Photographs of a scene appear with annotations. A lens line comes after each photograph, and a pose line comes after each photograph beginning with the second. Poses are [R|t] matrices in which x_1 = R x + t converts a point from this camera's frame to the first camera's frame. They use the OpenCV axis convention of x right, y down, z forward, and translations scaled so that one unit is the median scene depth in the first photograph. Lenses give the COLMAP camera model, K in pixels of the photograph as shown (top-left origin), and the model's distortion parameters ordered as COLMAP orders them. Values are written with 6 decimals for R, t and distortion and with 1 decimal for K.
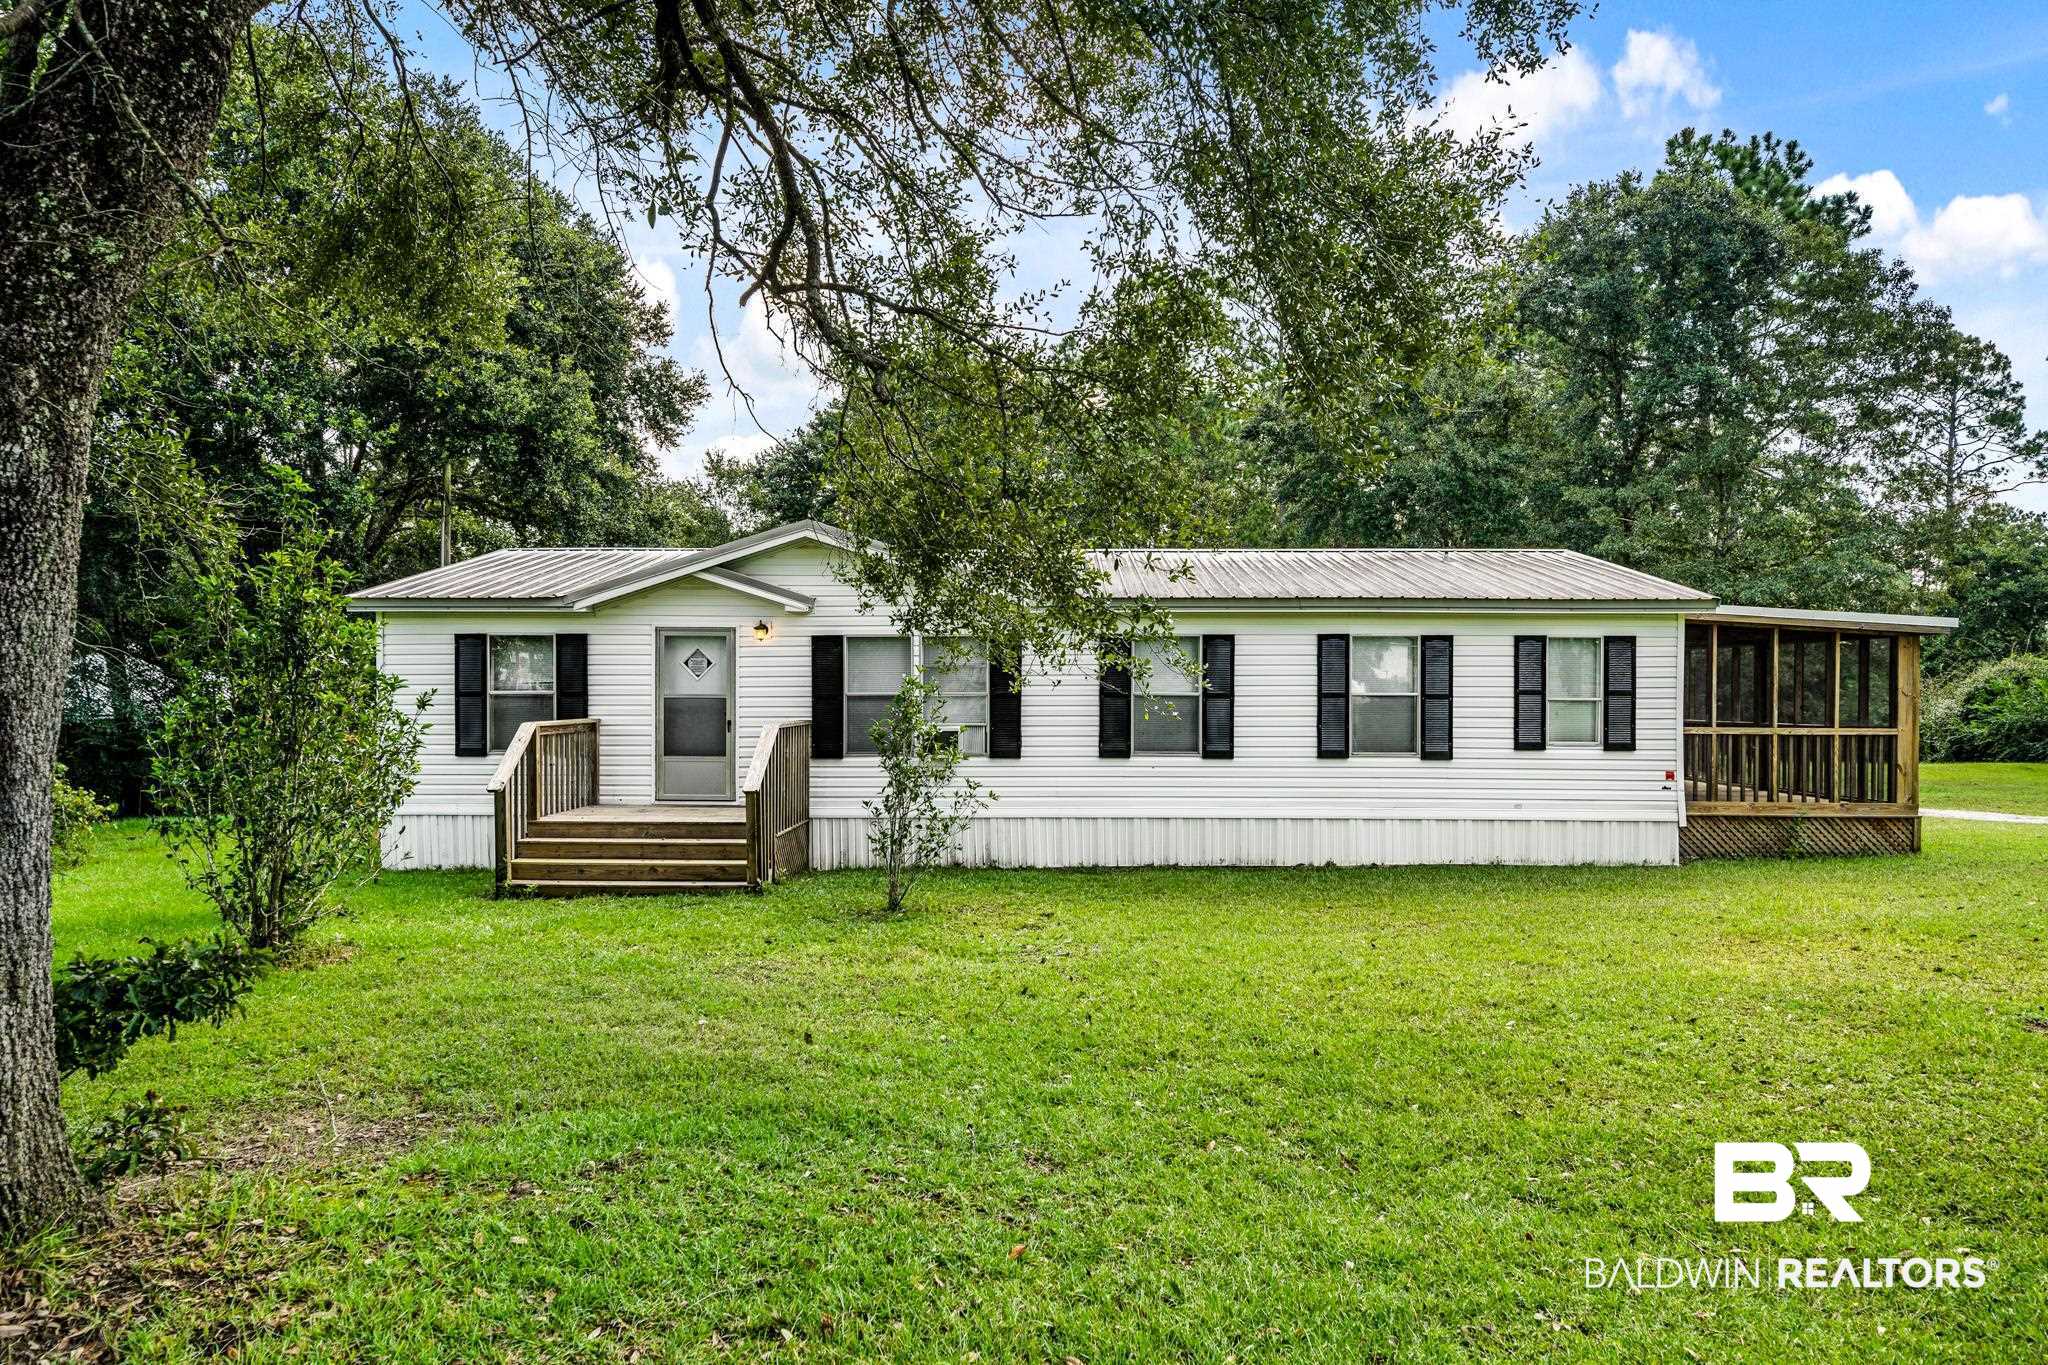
lens RADIAL K [[1334.1, 0, 1024.0], [0, 1334.1, 682.5], [0, 0, 1]] dist [-0.002710, -0.000680]
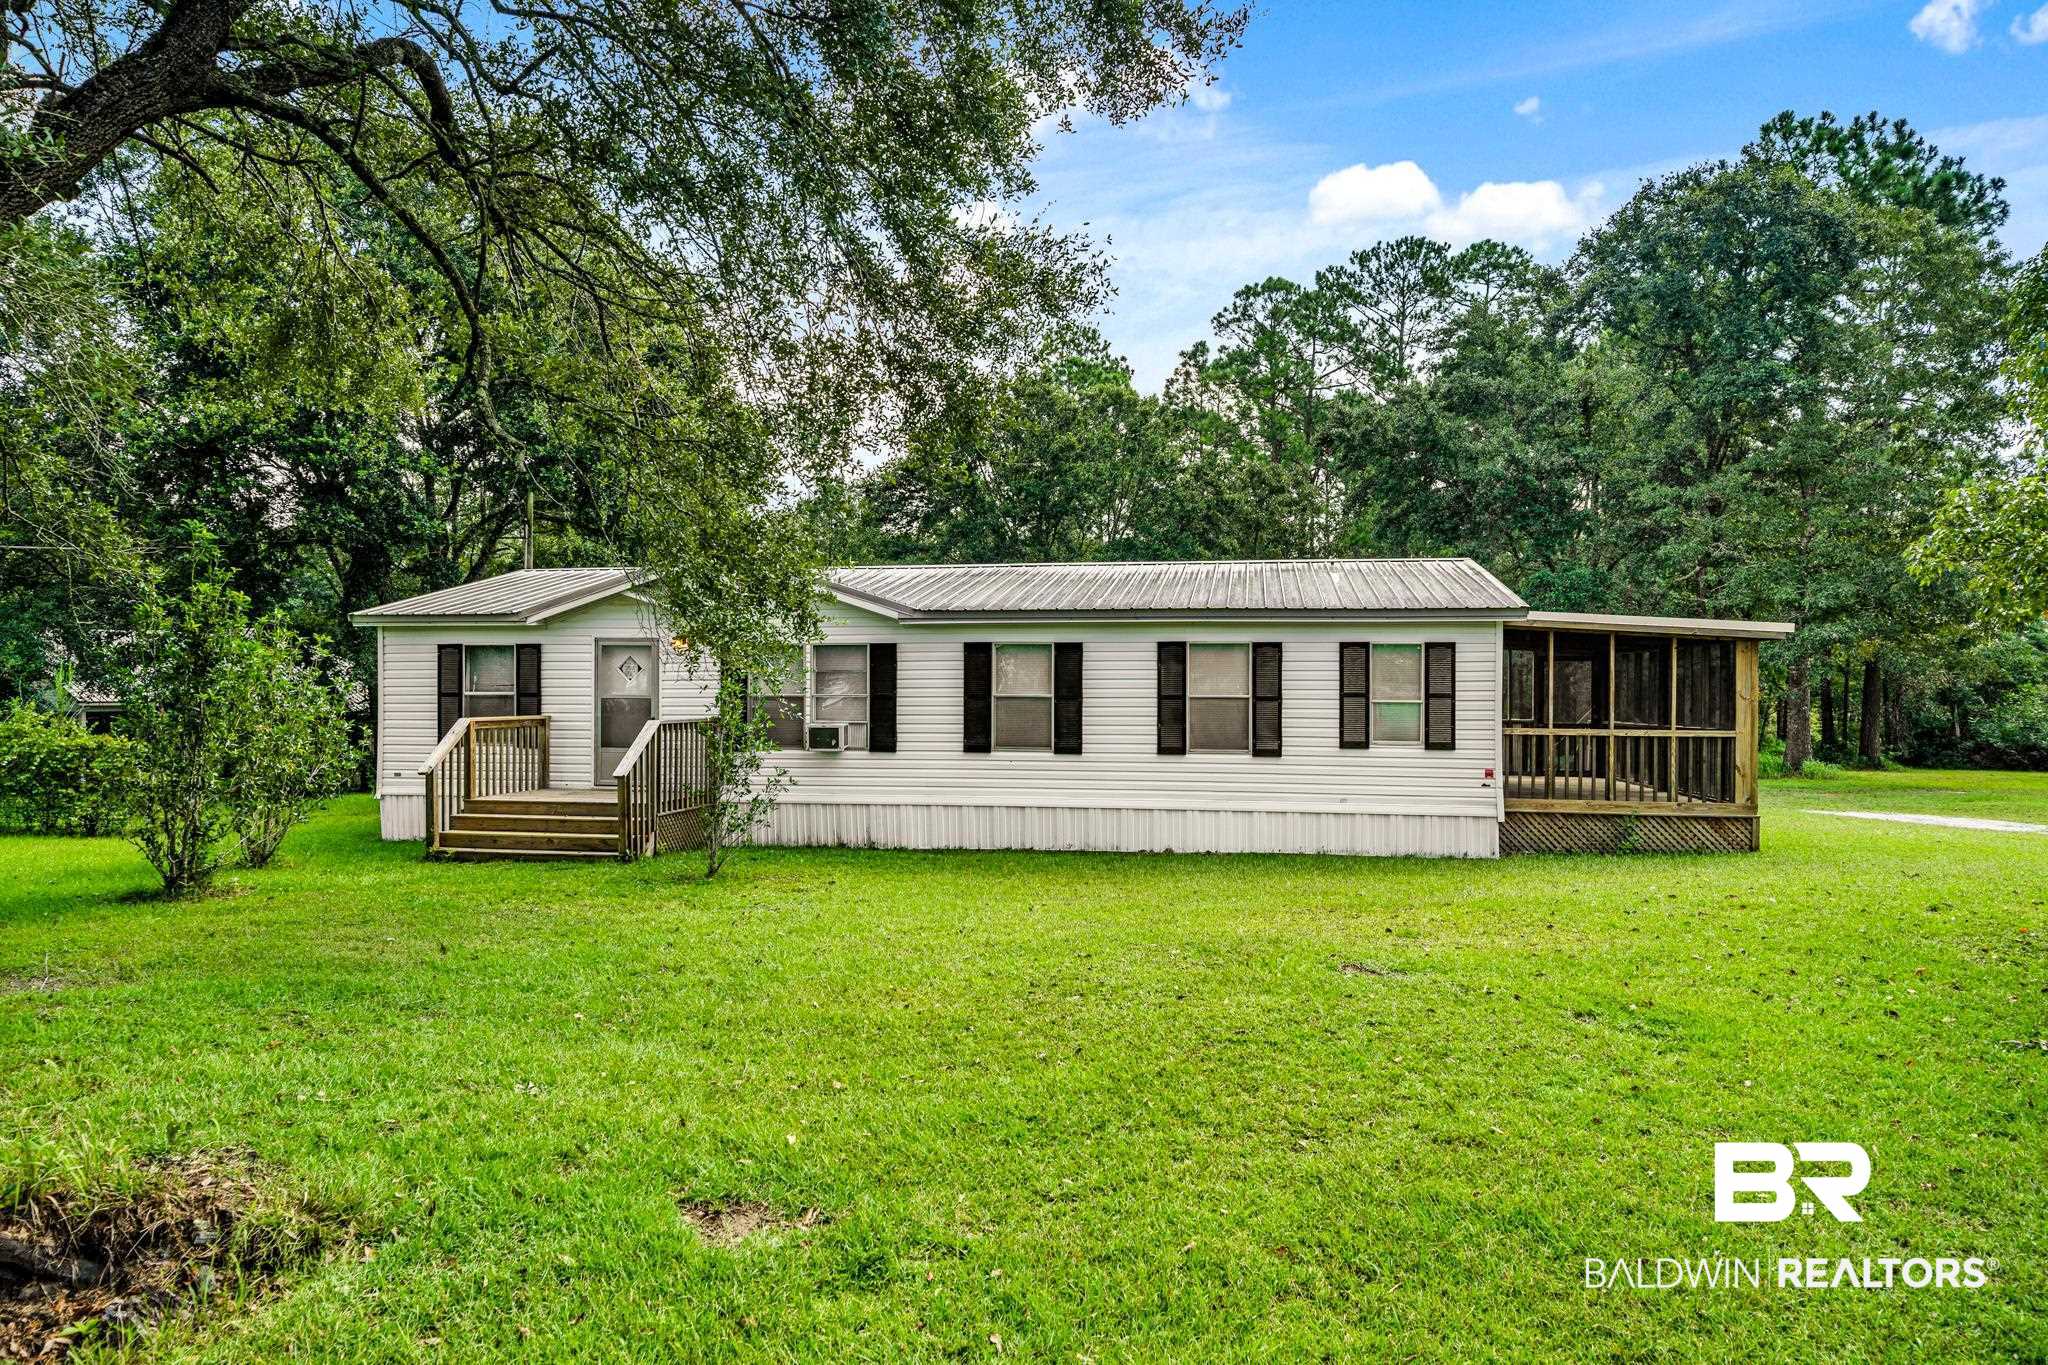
lens RADIAL K [[1334.1, 0, 1024.0], [0, 1334.1, 682.5], [0, 0, 1]] dist [-0.002710, -0.000680]
pose [[0.988882, 0.000768, -0.148699, 0.274533], [-0.000988, 0.999999, -0.001404, -0.000961], [0.148697, 0.001535, 0.988882, -0.106351]]
